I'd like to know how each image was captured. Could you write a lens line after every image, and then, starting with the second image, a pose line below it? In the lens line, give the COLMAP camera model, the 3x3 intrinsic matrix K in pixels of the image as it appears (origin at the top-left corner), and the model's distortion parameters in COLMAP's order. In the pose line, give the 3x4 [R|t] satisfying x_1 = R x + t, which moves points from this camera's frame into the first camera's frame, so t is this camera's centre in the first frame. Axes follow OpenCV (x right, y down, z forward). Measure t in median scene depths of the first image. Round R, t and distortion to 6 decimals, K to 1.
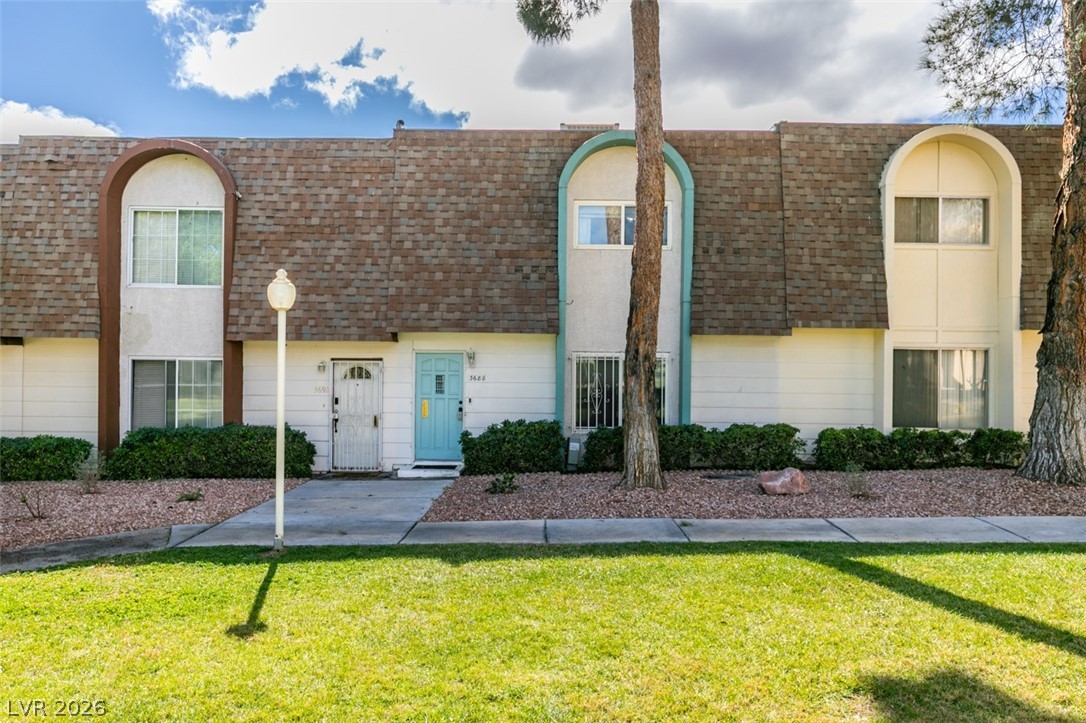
lens RADIAL K [[759.4, 0, 541.6], [0, 759.4, 358.7], [0, 0, 1]] dist [0.001520, -0.003410]
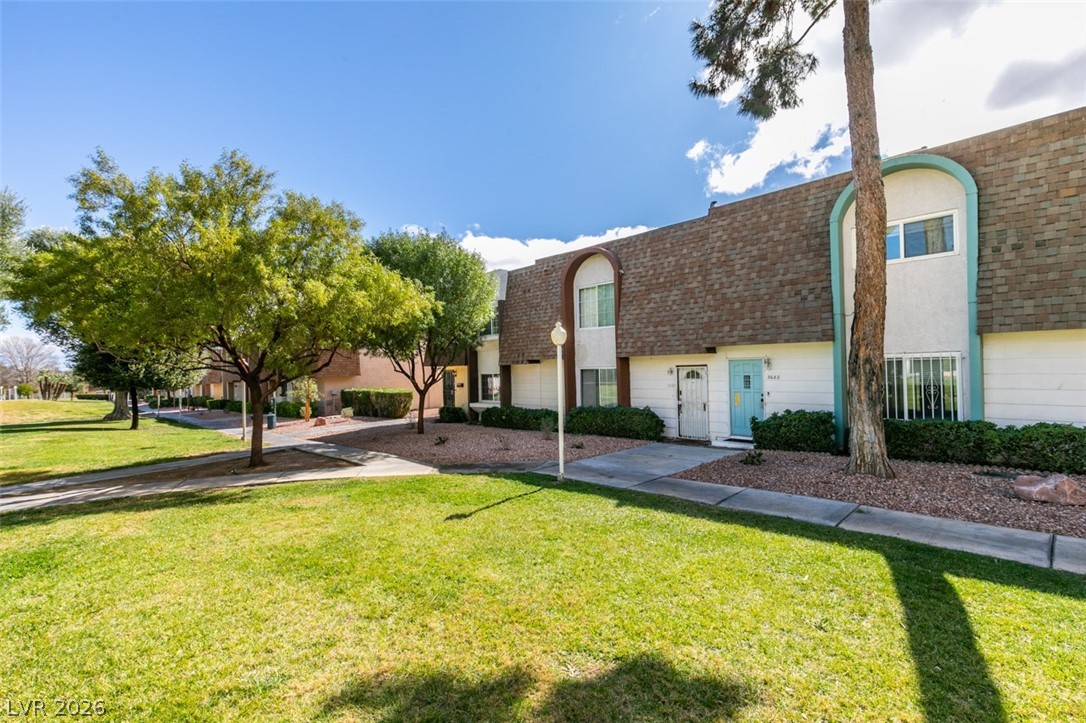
lens RADIAL K [[483.7, 0, 543.3], [0, 483.7, 361.8], [0, 0, 1]] dist [-0.002049, 0.000041]
pose [[0.690337, -0.032739, -0.722747, 0.260867], [0.036065, 0.999291, -0.010818, -0.007542], [0.722589, -0.018598, 0.691028, 0.116992]]
